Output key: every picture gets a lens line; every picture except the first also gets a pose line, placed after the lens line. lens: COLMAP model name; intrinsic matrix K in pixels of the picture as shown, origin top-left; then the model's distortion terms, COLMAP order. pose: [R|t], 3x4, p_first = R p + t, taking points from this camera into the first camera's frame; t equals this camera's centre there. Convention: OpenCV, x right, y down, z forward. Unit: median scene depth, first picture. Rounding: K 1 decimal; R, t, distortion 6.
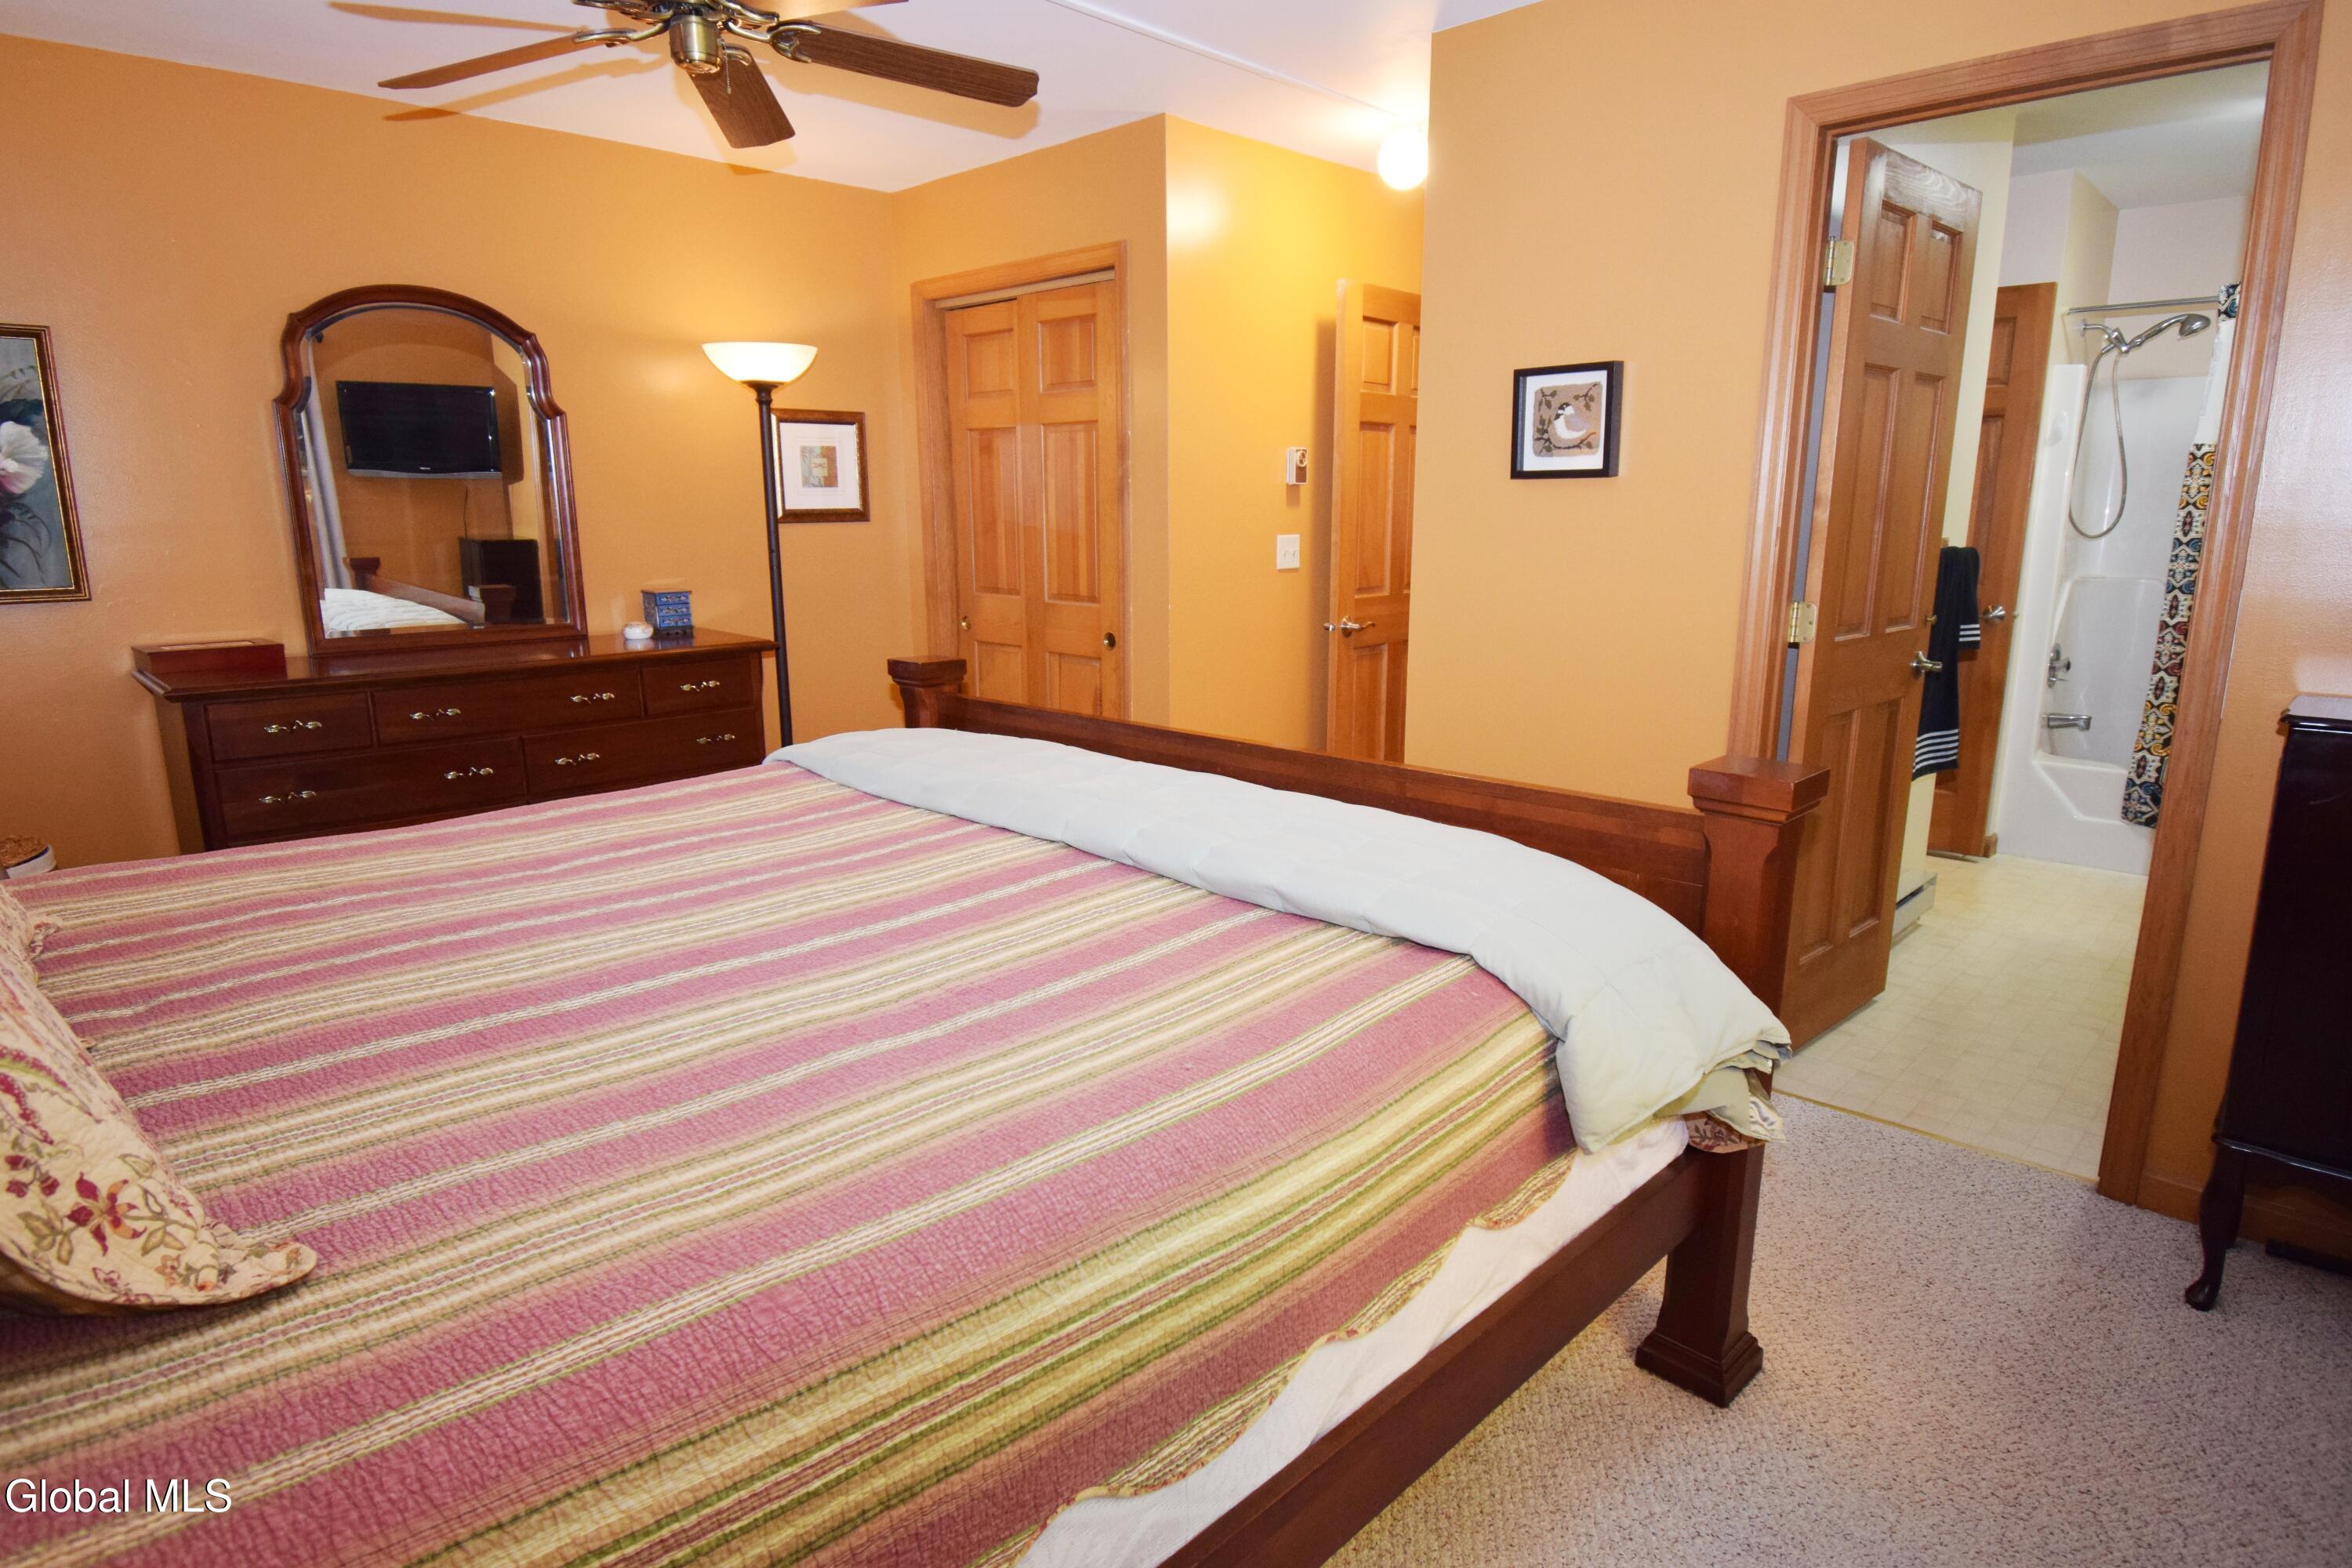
lens RADIAL K [[1306.4, 0, 1172.3], [0, 1306.4, 774.3], [0, 0, 1]] dist [0.034931, -0.035759]
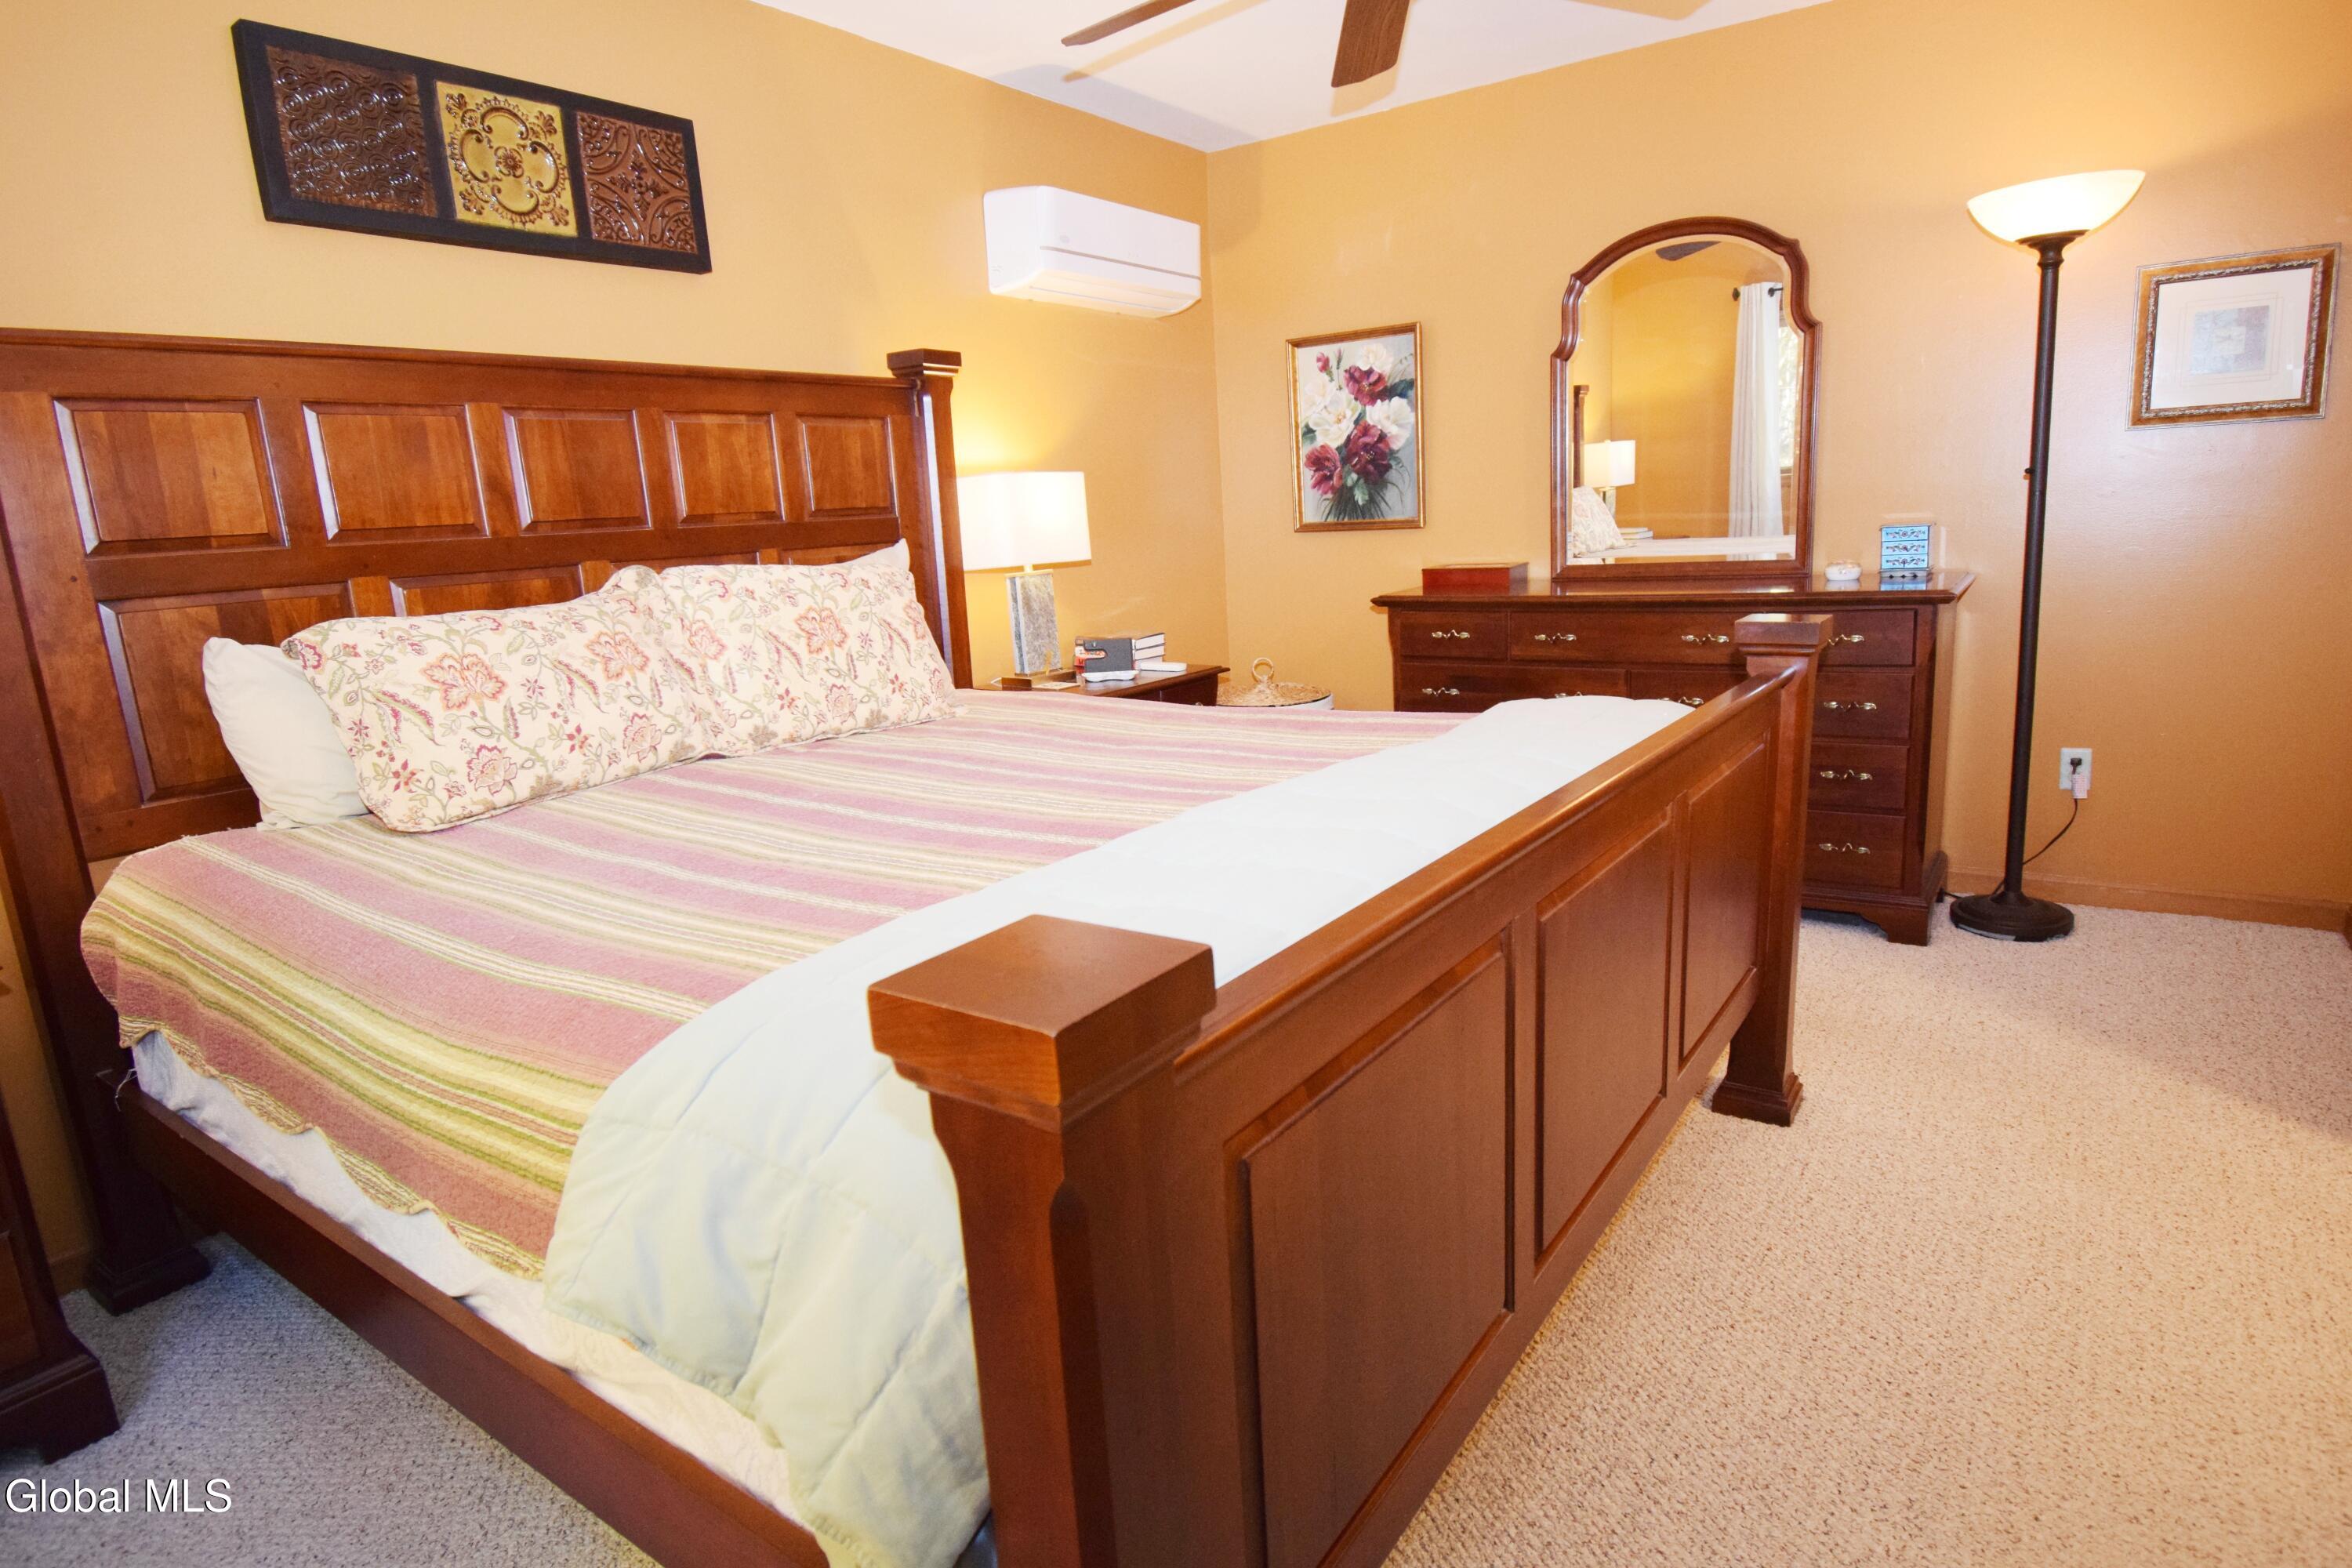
lens RADIAL K [[1306.4, 0, 1172.3], [0, 1306.4, 774.3], [0, 0, 1]] dist [0.034931, -0.035759]
pose [[0.152019, 0.194359, -0.969079, 0.497121], [-0.144974, 0.974255, 0.172655, -0.083417], [0.977687, 0.114245, 0.176282, 0.561311]]
